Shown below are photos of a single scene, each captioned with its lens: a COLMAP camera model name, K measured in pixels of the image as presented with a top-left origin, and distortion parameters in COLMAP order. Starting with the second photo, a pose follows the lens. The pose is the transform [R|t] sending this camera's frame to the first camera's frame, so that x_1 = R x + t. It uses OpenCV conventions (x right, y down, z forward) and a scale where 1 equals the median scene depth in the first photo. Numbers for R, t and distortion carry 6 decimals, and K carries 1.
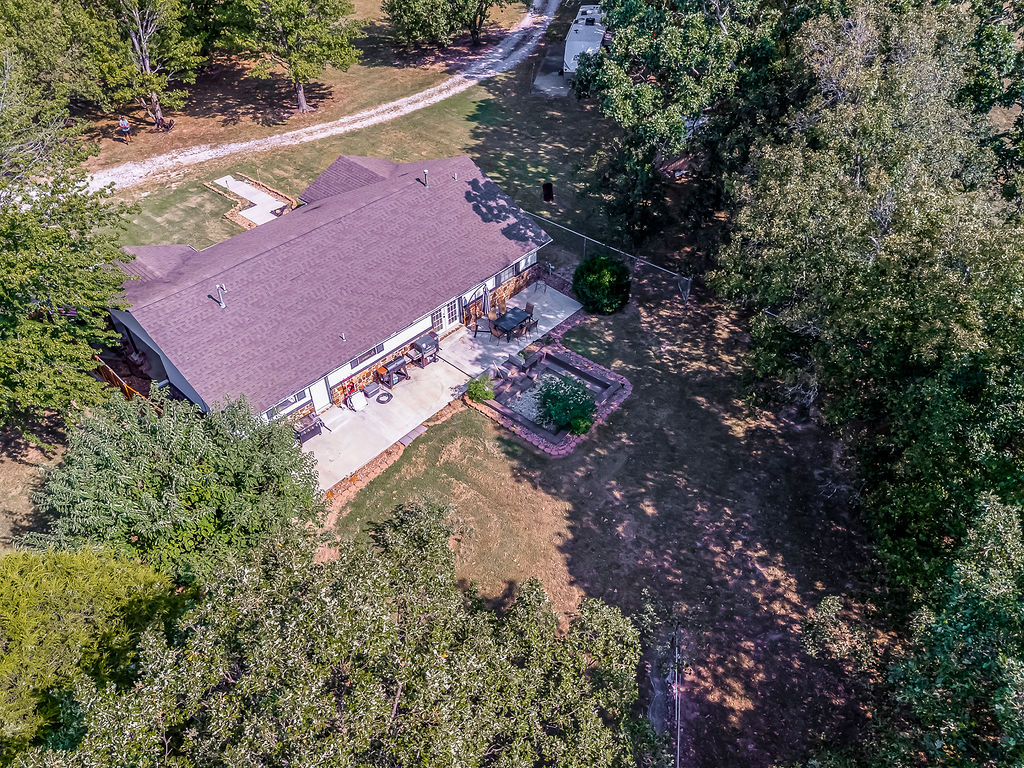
lens RADIAL K [[762.5, 0, 516.3], [0, 762.5, 382.1], [0, 0, 1]] dist [0.069502, -0.052022]
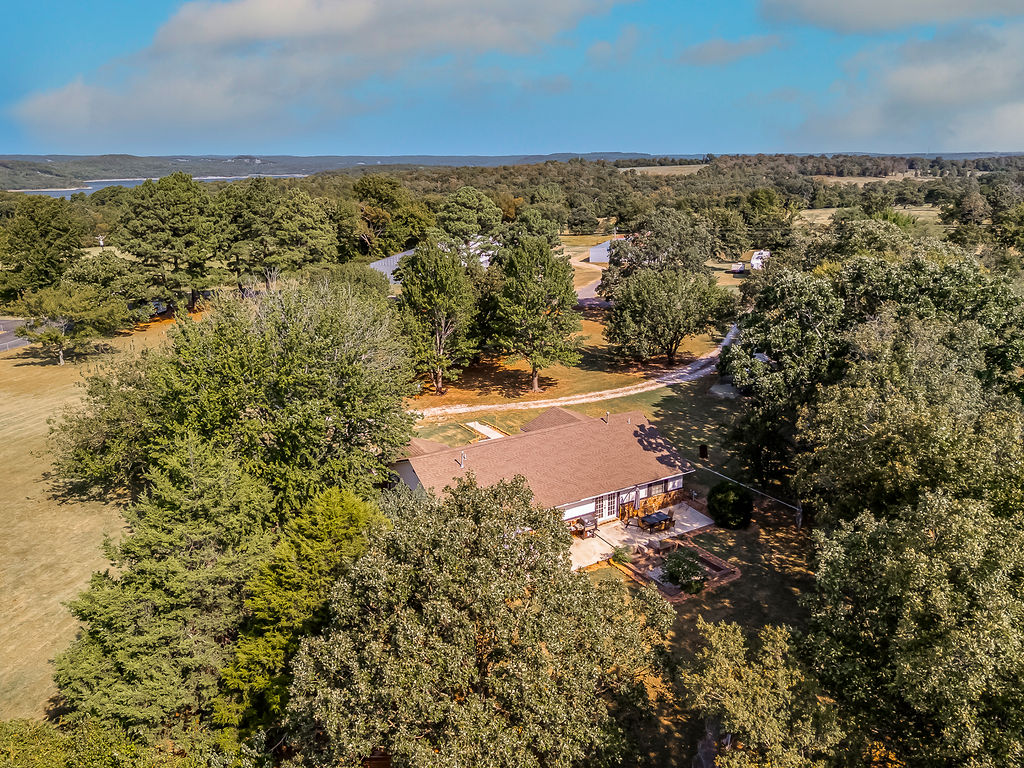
lens RADIAL K [[762.5, 0, 514.6], [0, 762.5, 384.7], [0, 0, 1]] dist [0.069502, -0.052022]
pose [[0.955198, 0.080873, -0.284706, 0.112990], [-0.192970, 0.899543, -0.391899, 0.260533], [0.224411, 0.429280, 0.874847, -0.306251]]
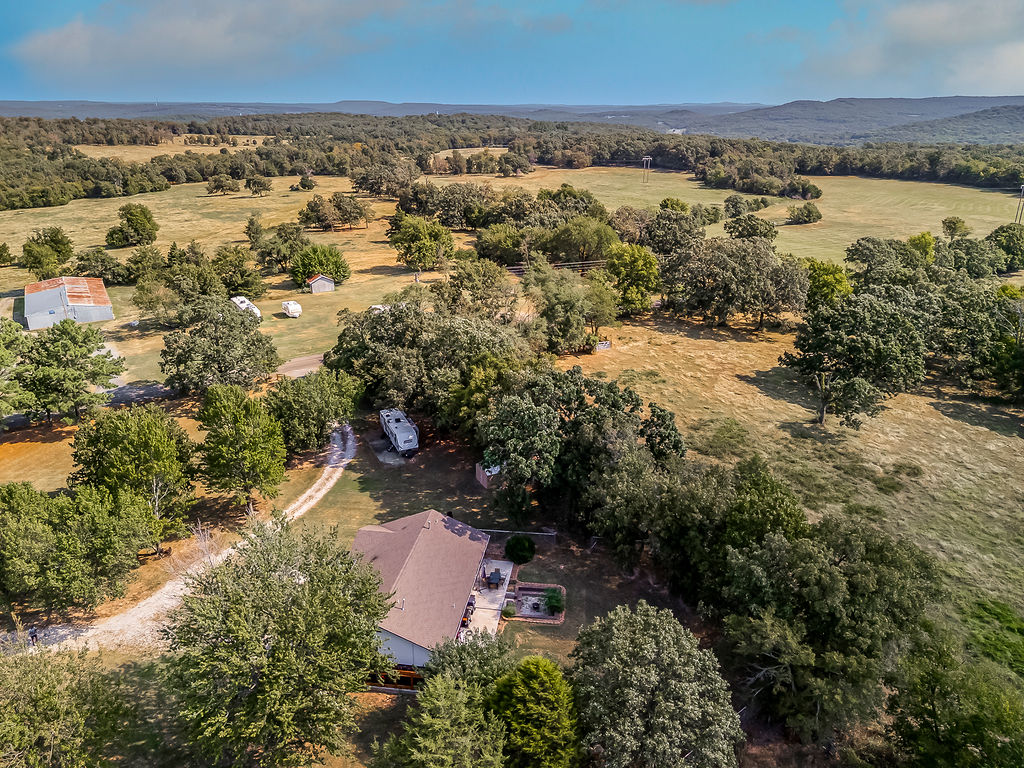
lens RADIAL K [[762.5, 0, 513.9], [0, 762.5, 380.2], [0, 0, 1]] dist [0.069502, -0.052022]
pose [[0.831336, -0.181660, 0.525243, -0.860102], [0.364977, 0.891172, -0.269453, 0.015740], [-0.419133, 0.415708, 0.807165, -0.807575]]
